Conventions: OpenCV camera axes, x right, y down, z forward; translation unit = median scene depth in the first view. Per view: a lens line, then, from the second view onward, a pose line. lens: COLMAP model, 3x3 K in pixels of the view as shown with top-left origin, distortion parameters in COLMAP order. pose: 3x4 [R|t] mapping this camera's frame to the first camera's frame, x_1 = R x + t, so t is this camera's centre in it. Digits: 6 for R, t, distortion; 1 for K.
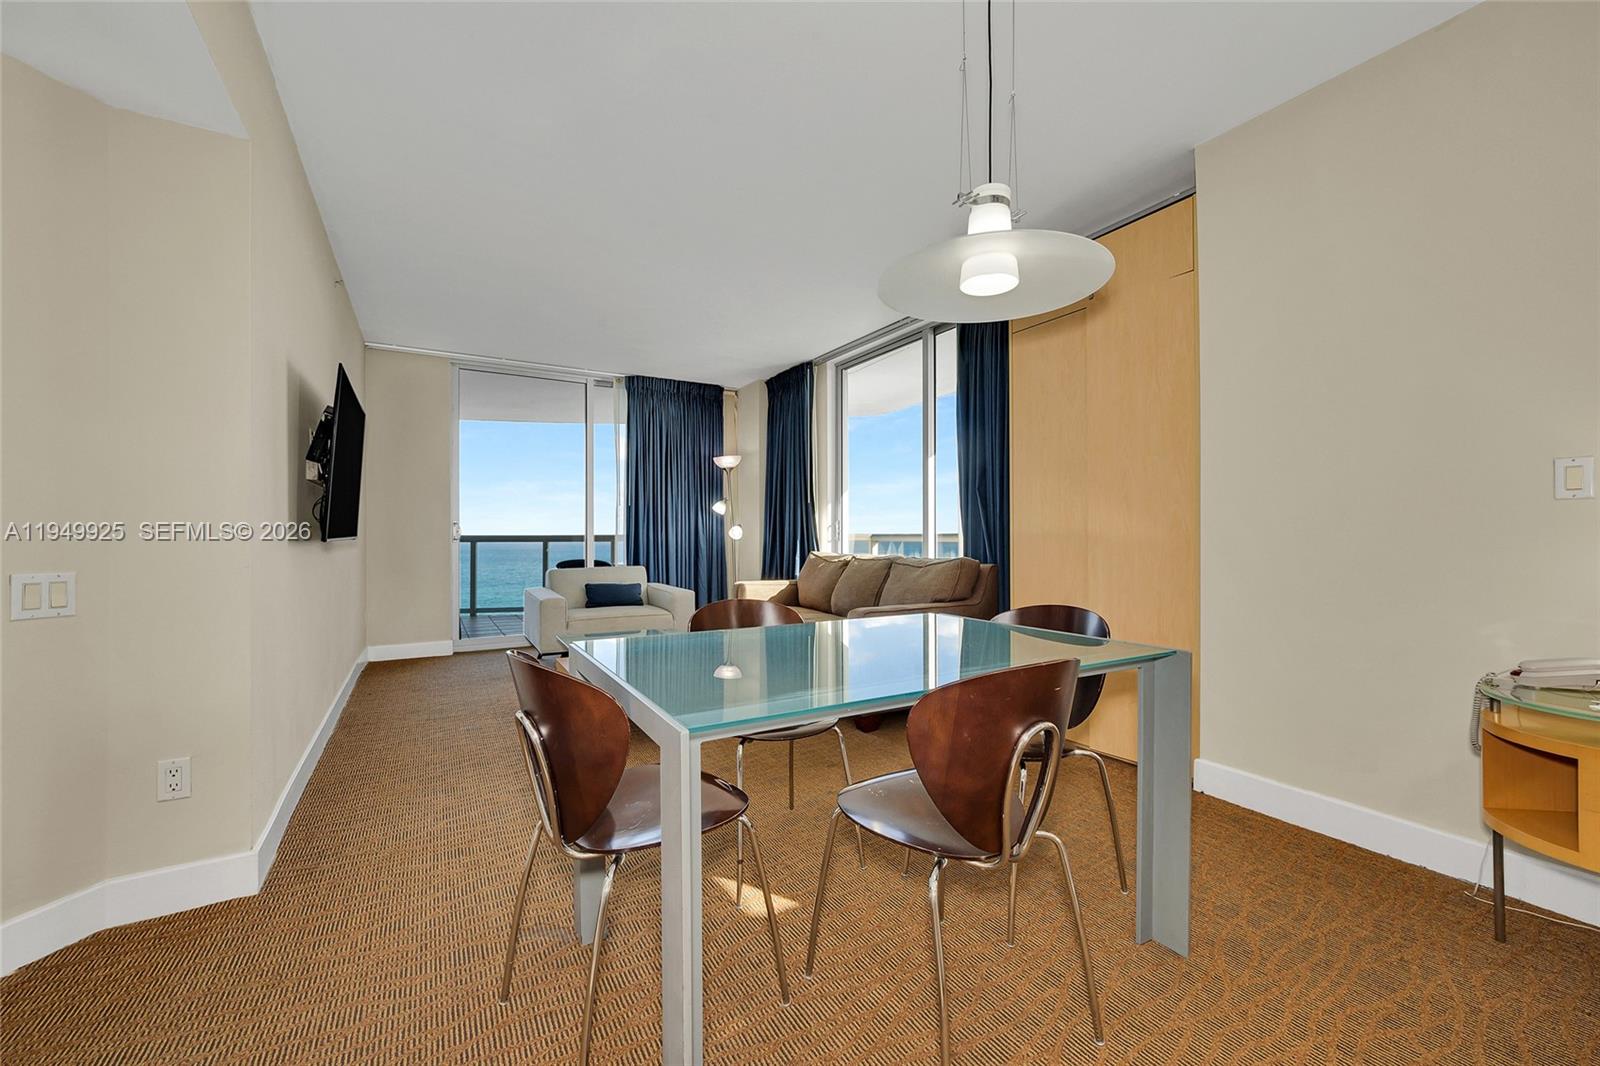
lens RADIAL K [[631.7, 0, 808.2], [0, 631.7, 532.4], [0, 0, 1]] dist [-0.002278, -0.000873]
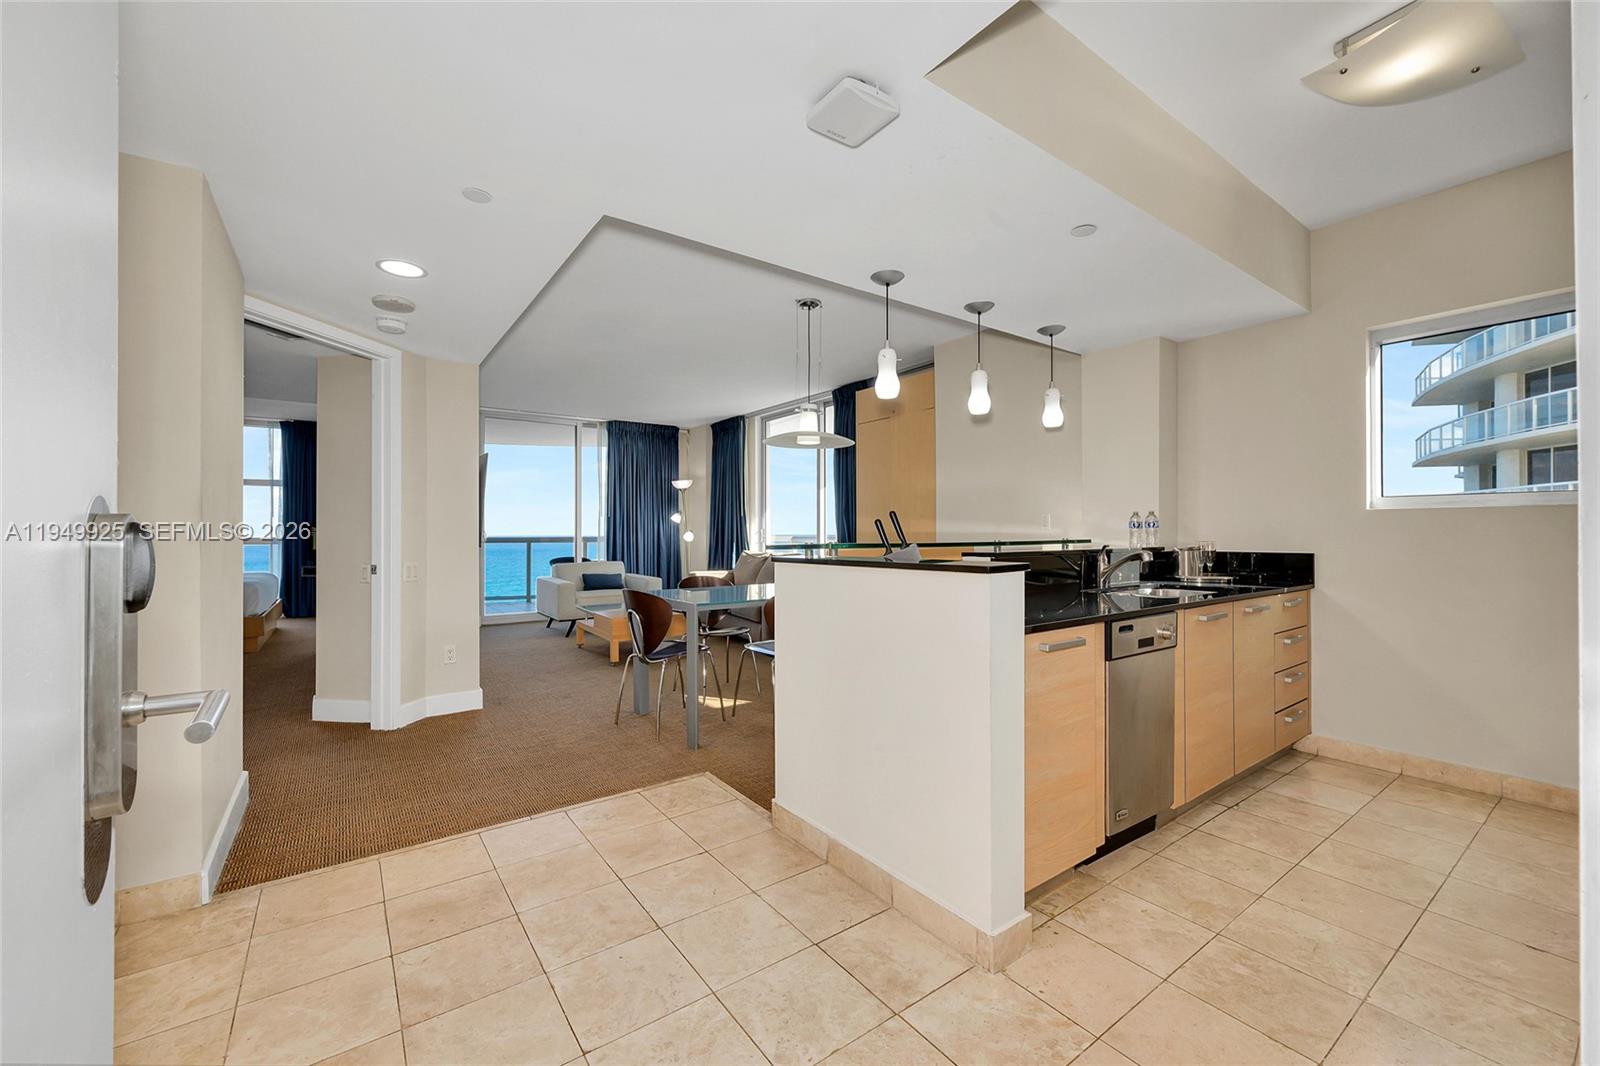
lens RADIAL K [[631.7, 0, 798.5], [0, 631.7, 529.1], [0, 0, 1]] dist [-0.002278, -0.000873]
pose [[0.996903, 0.000882, 0.078633, 0.015036], [-0.000885, 1.000000, 0.000010, -0.016457], [-0.078633, -0.000080, 0.996904, -0.391047]]
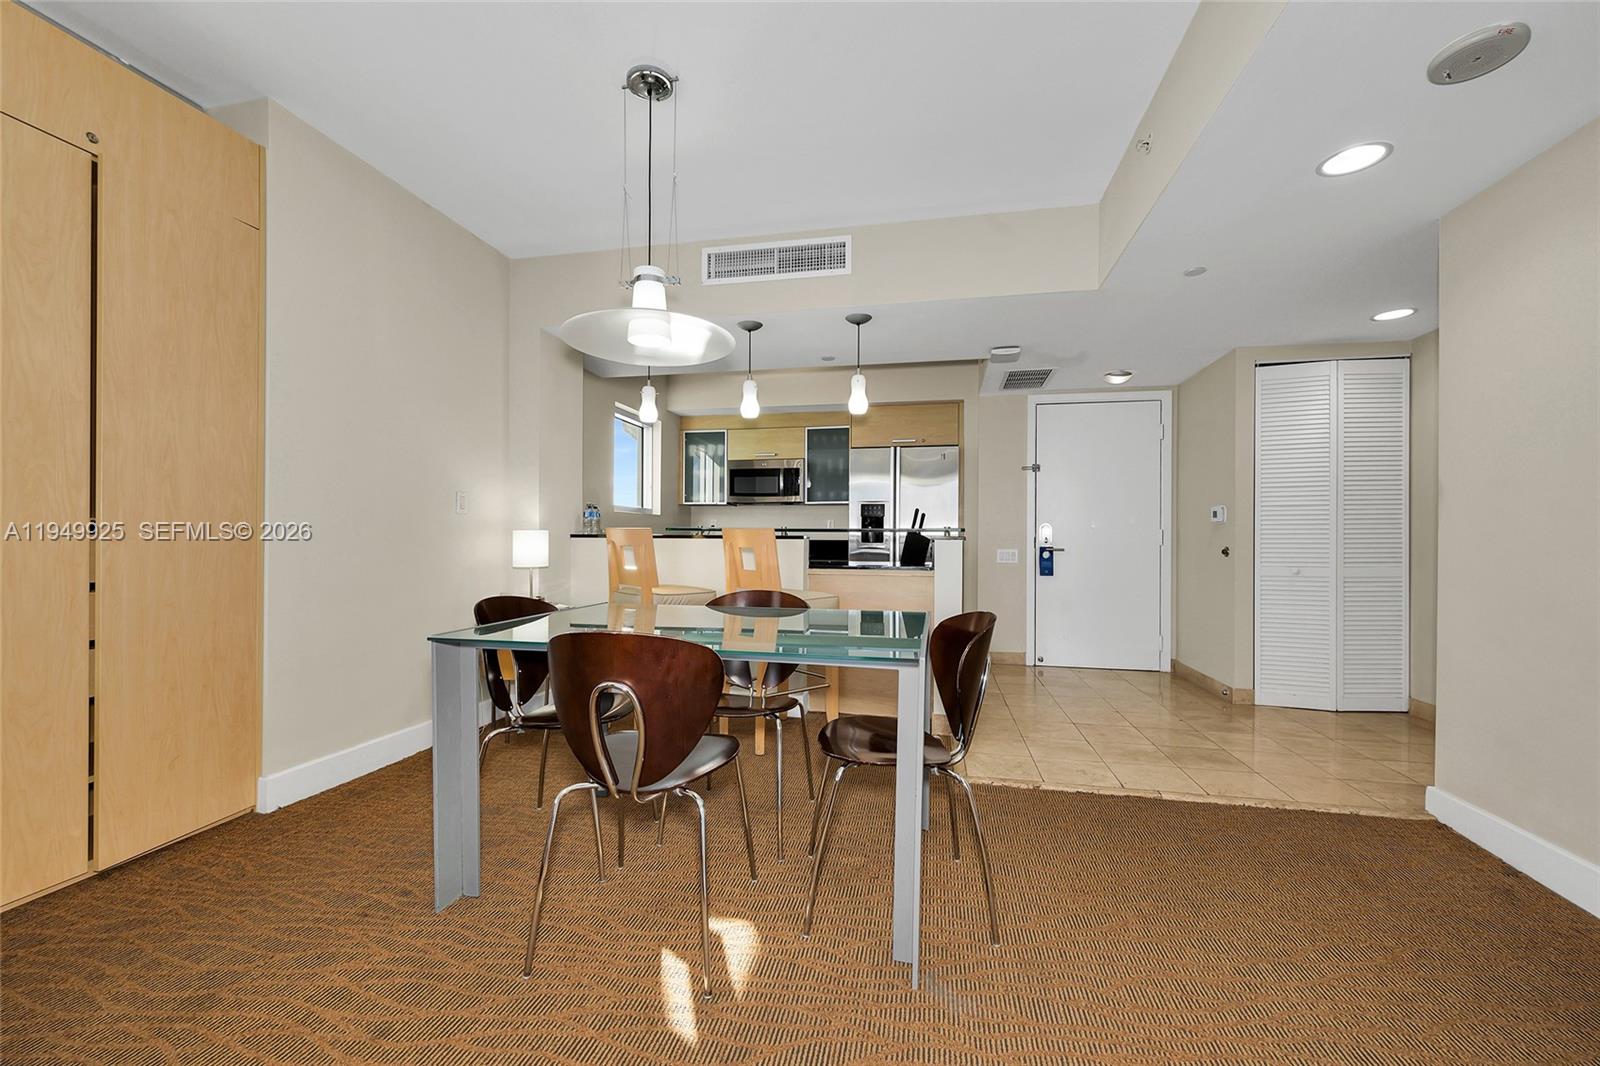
lens RADIAL K [[631.7, 0, 793.2], [0, 631.7, 540.5], [0, 0, 1]] dist [-0.002278, -0.000873]
pose [[-0.720680, -0.002029, 0.693265, -0.223557], [-0.007351, 0.999962, -0.004715, 0.006174], [-0.693229, -0.008495, -0.720668, 0.441200]]
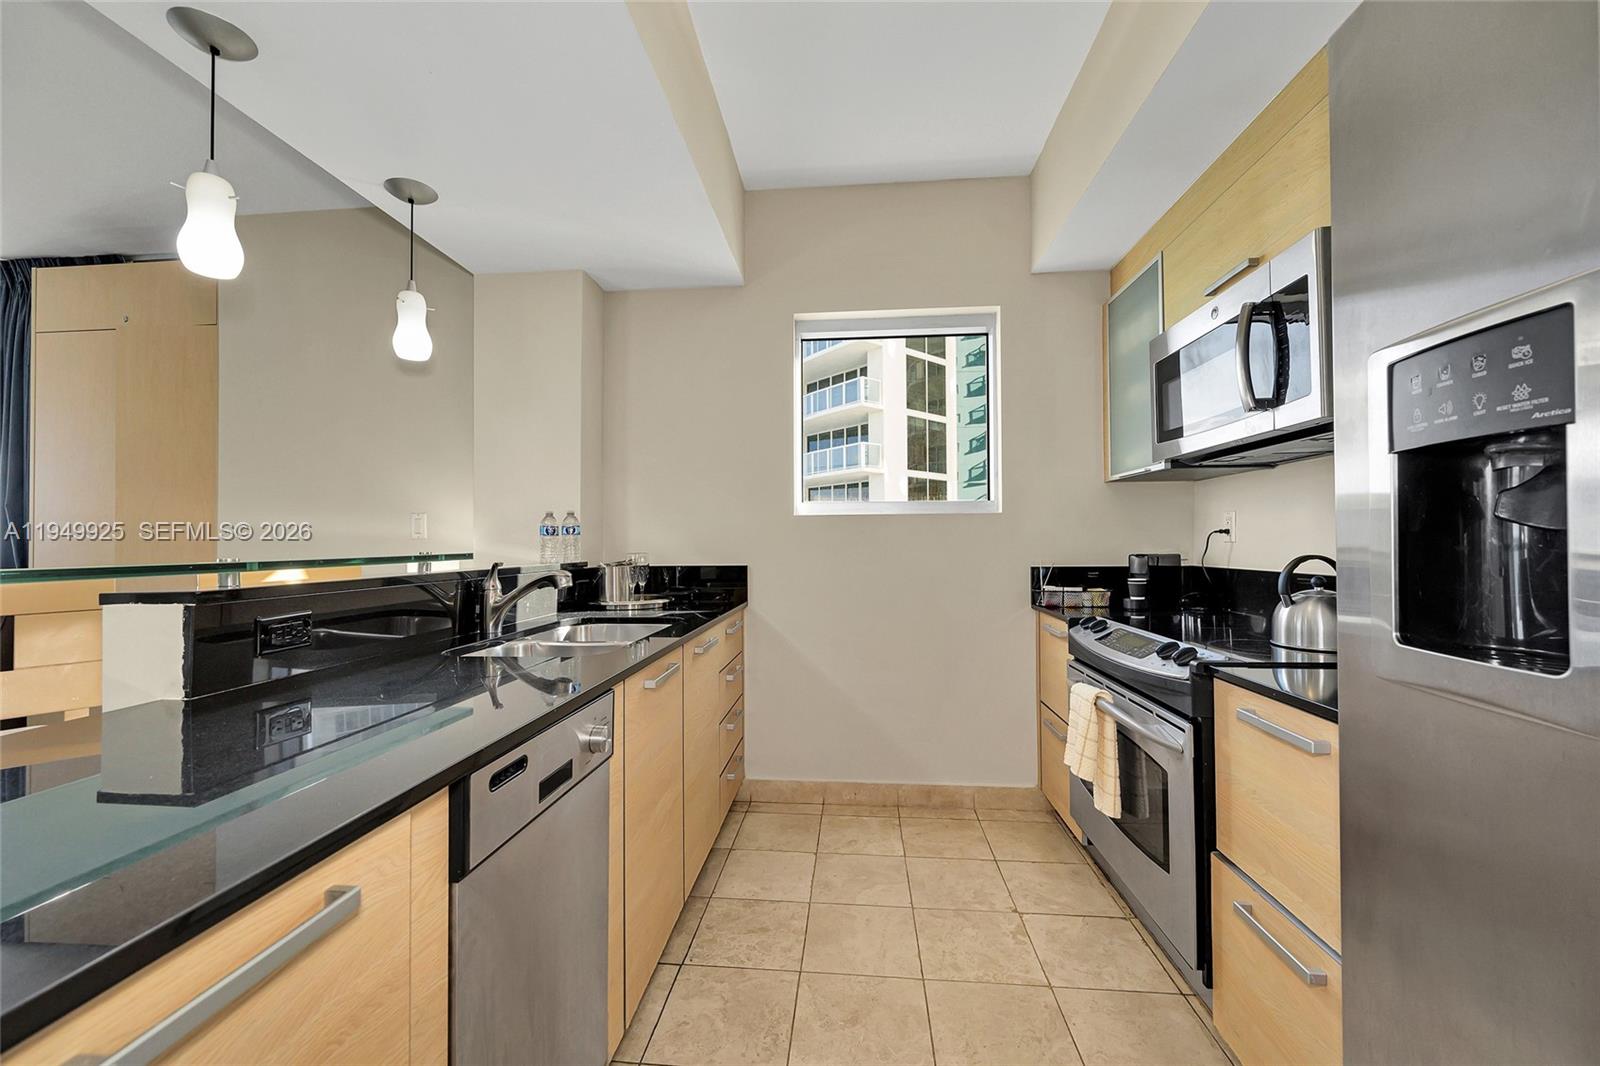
lens RADIAL K [[631.7, 0, 802.8], [0, 631.7, 531.2], [0, 0, 1]] dist [-0.002278, -0.000873]
pose [[0.590558, 0.014226, 0.806870, 0.135108], [-0.000019, 0.999845, -0.017614, -0.013487], [-0.806995, 0.010387, 0.590467, -0.212545]]
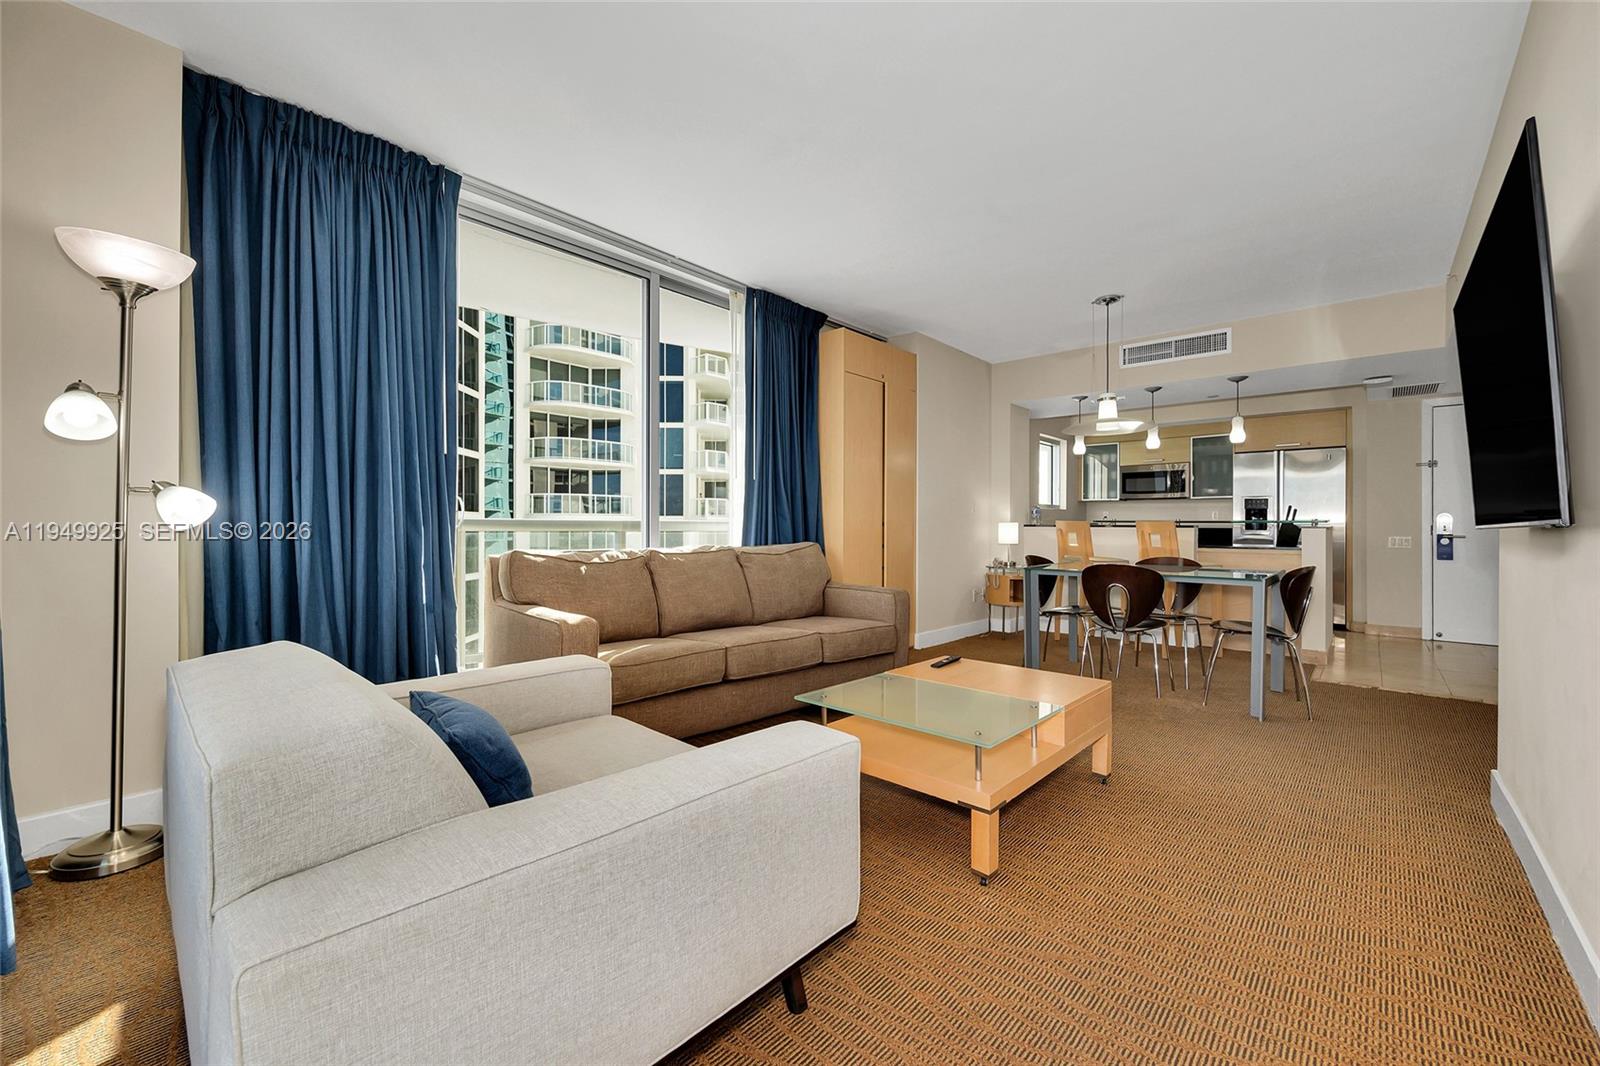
lens RADIAL K [[631.7, 0, 799.4], [0, 631.7, 522.2], [0, 0, 1]] dist [-0.002278, -0.000873]
pose [[-0.279706, 0.005735, 0.960068, -0.495255], [-0.008504, 0.999928, -0.008450, 0.006399], [-0.960048, -0.010528, -0.279637, 0.763973]]
